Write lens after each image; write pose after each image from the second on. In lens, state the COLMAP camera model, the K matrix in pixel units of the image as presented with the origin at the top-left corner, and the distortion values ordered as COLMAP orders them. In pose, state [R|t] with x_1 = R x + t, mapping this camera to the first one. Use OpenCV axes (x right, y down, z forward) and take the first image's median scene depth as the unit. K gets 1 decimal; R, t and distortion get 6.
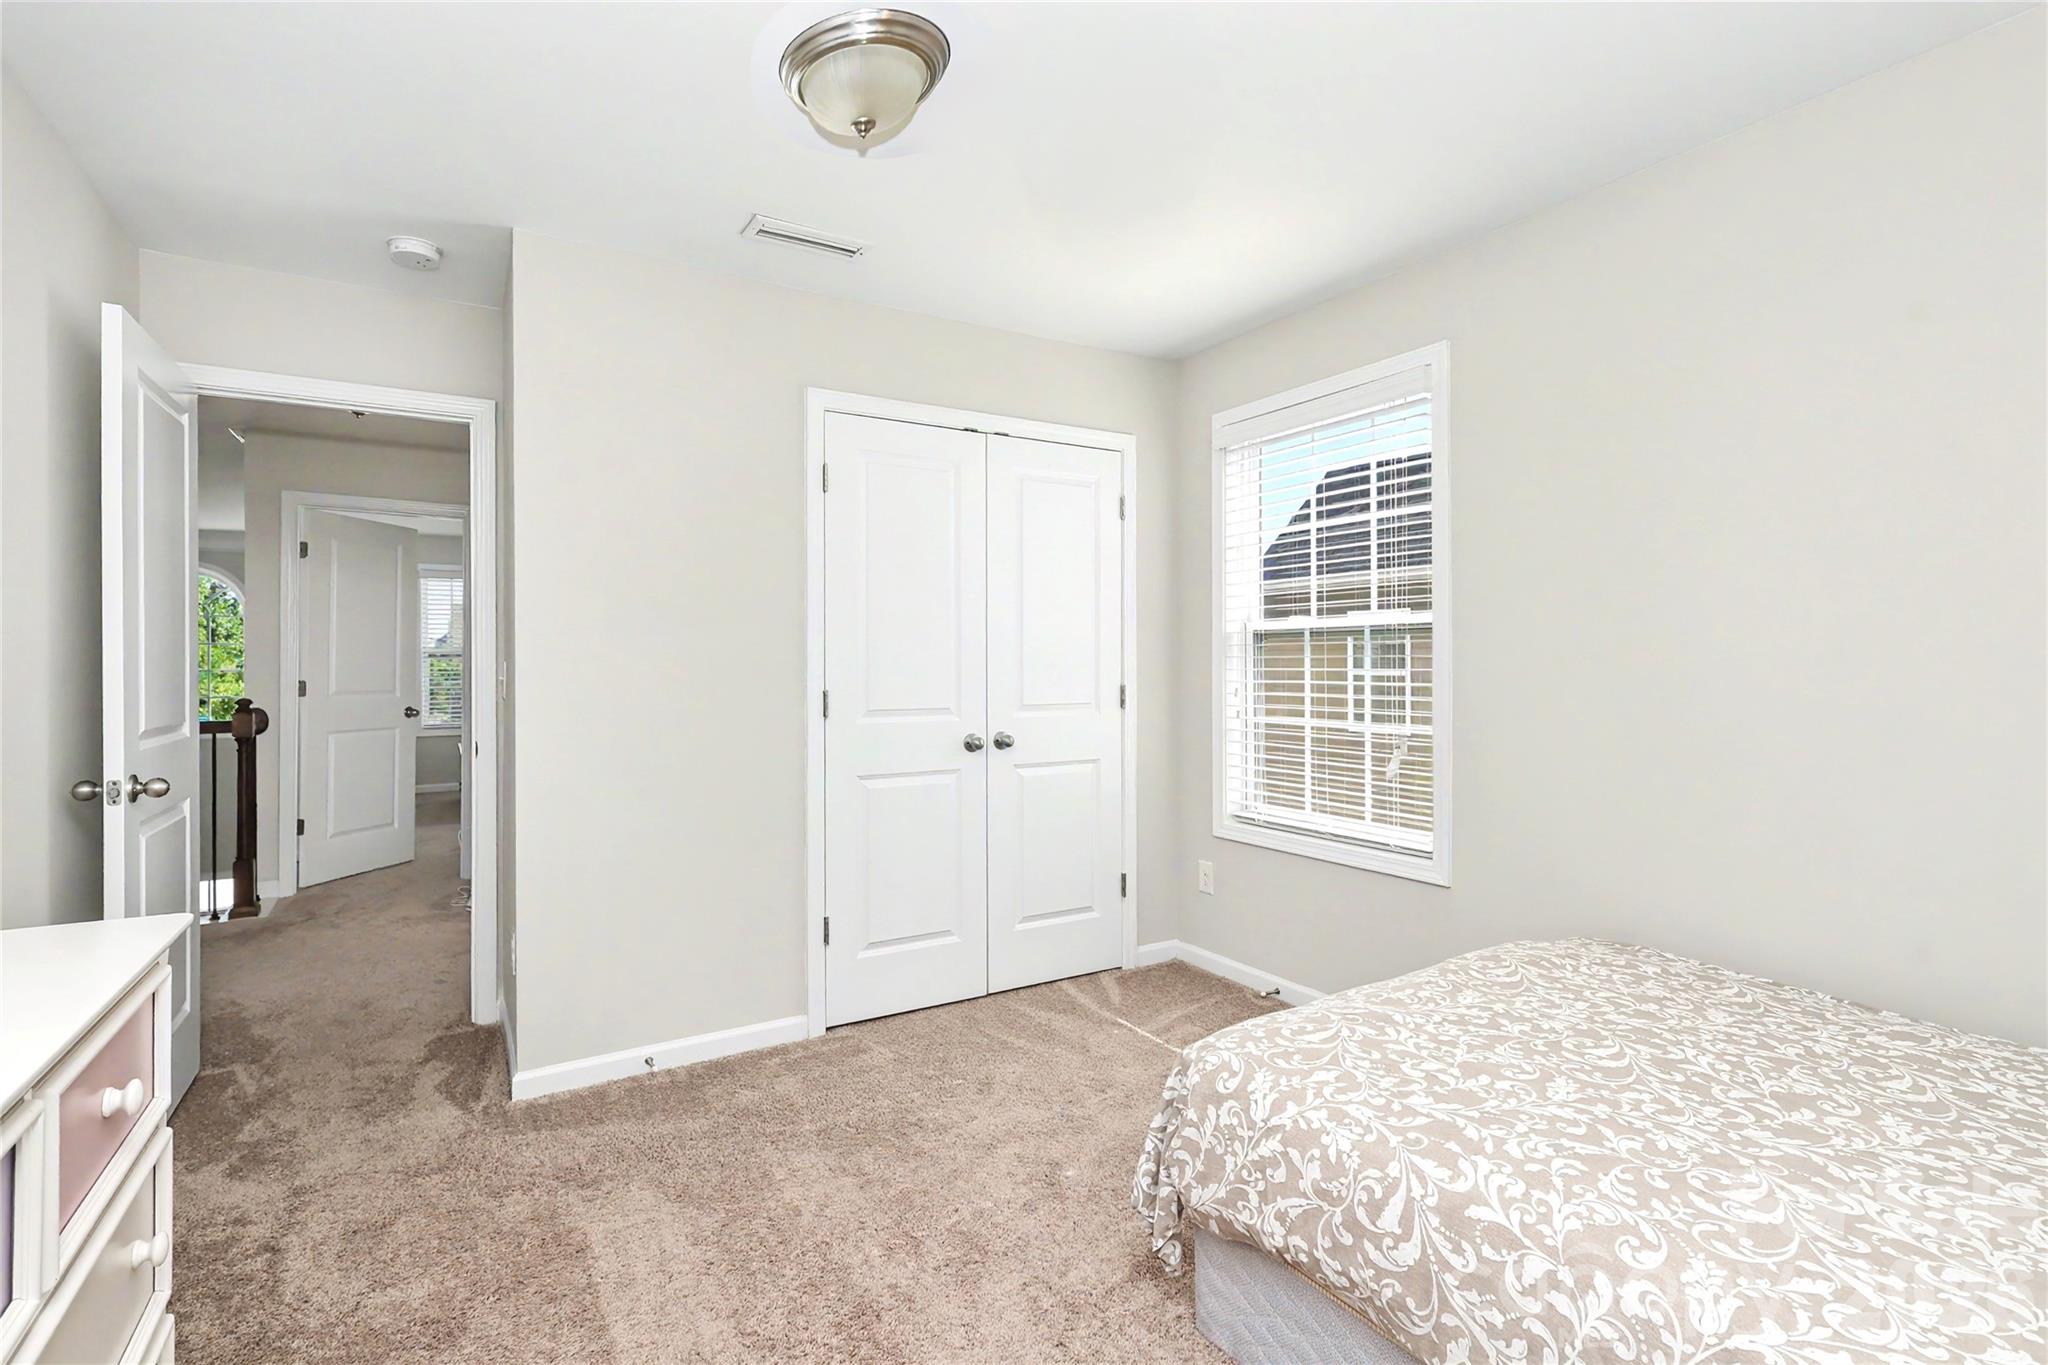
lens RADIAL K [[952.3, 0, 1021.8], [0, 952.3, 661.5], [0, 0, 1]] dist [0.002336, 0.000454]
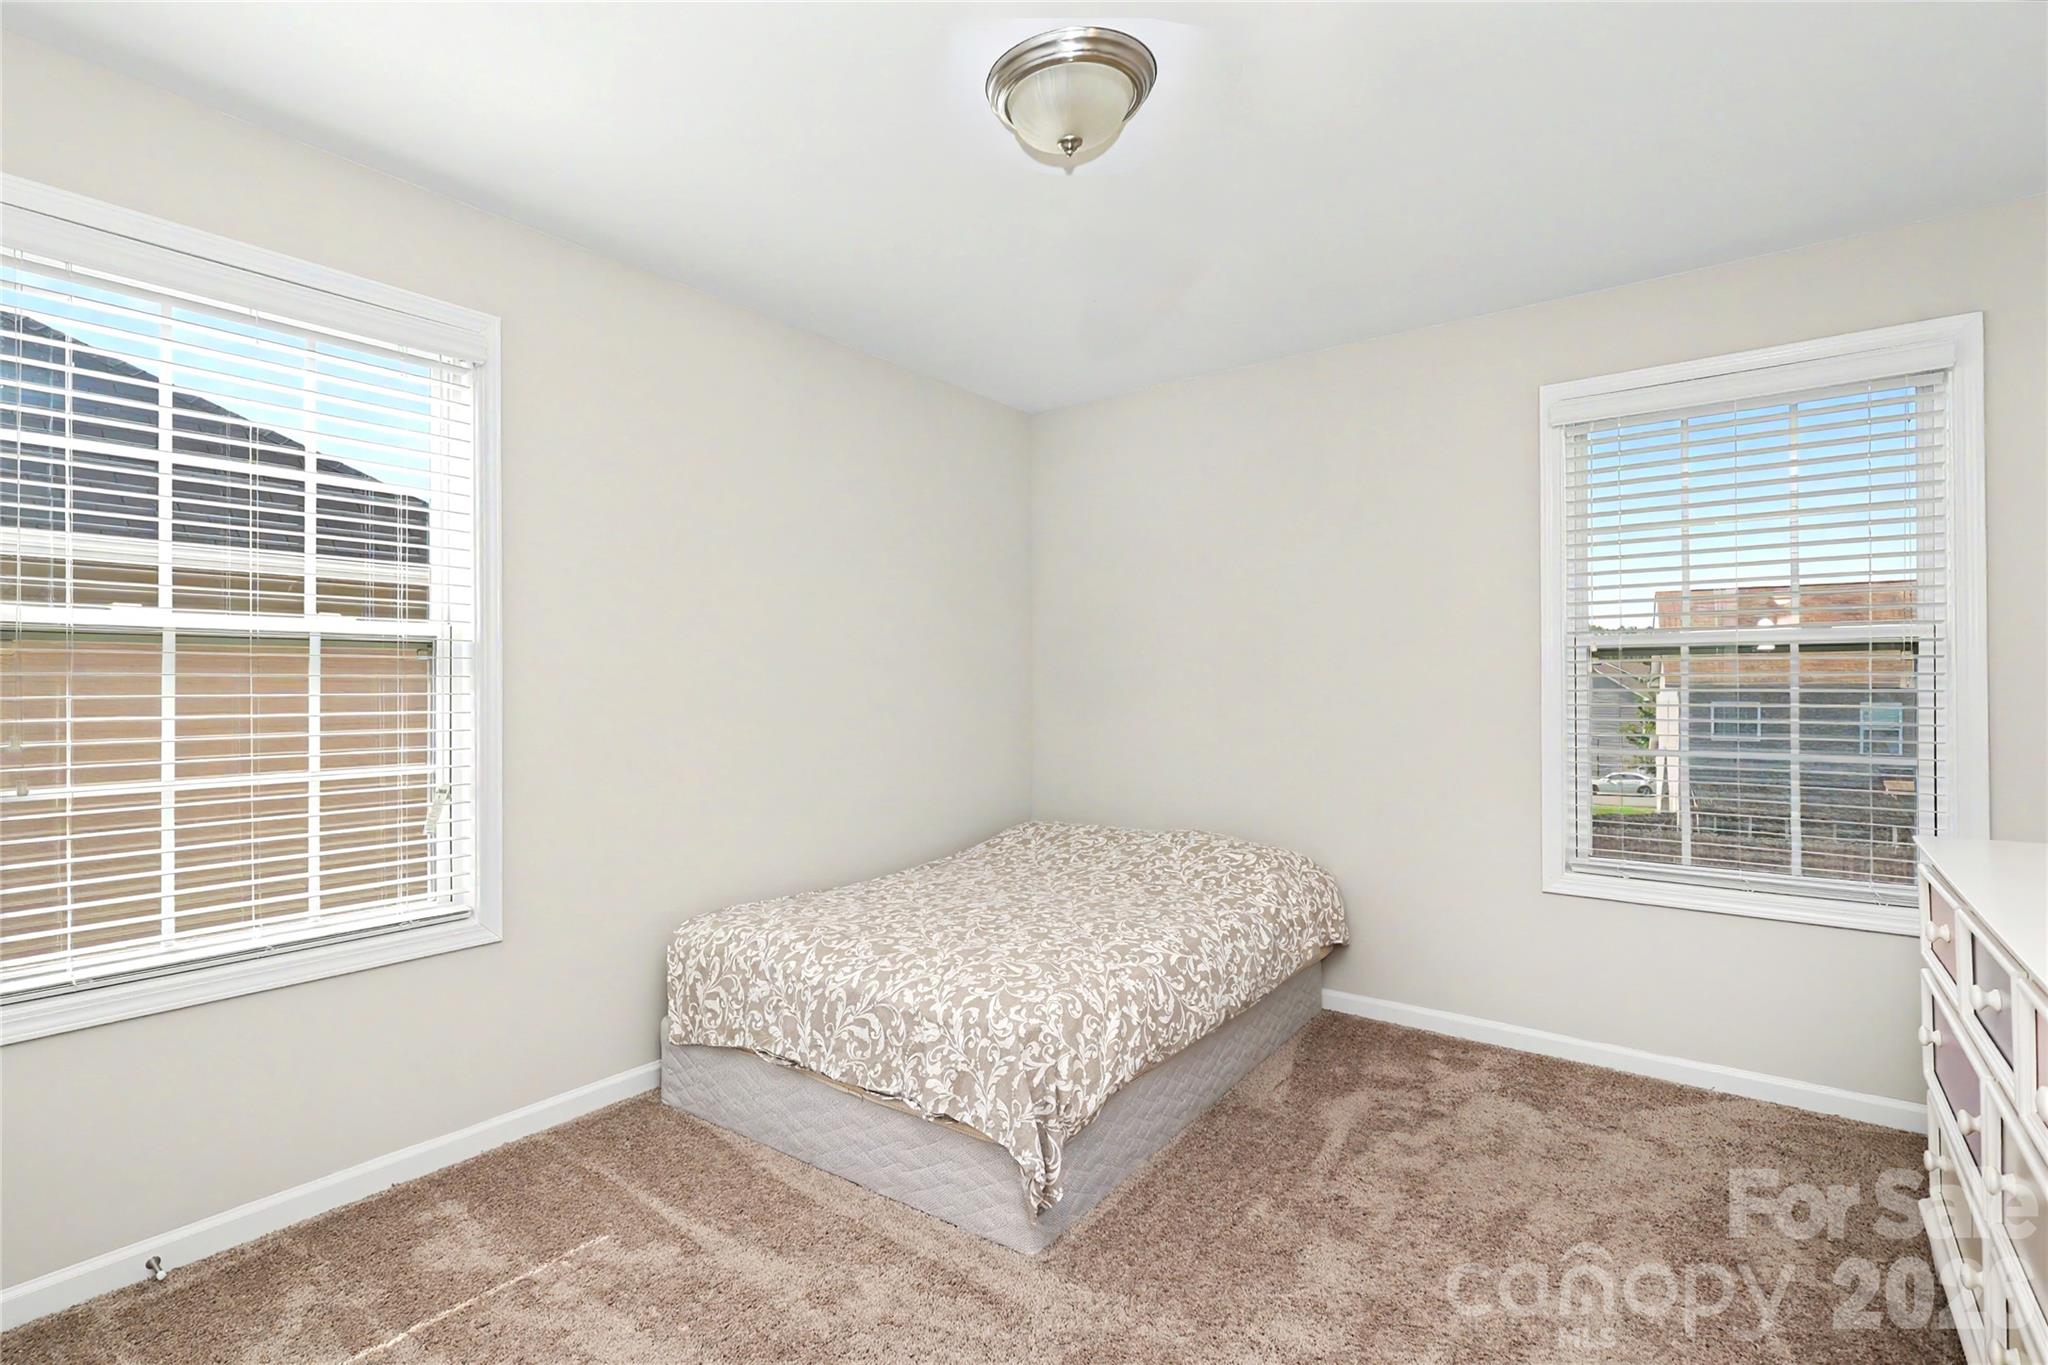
lens RADIAL K [[945.9, 0, 1021.8], [0, 945.9, 685.2], [0, 0, 1]] dist [0.001149, 0.000143]
pose [[-0.357445, 0.005631, 0.933917, -0.561626], [0.003301, 0.999983, -0.004766, 0.007030], [-0.933928, 0.001380, -0.357458, 0.899773]]
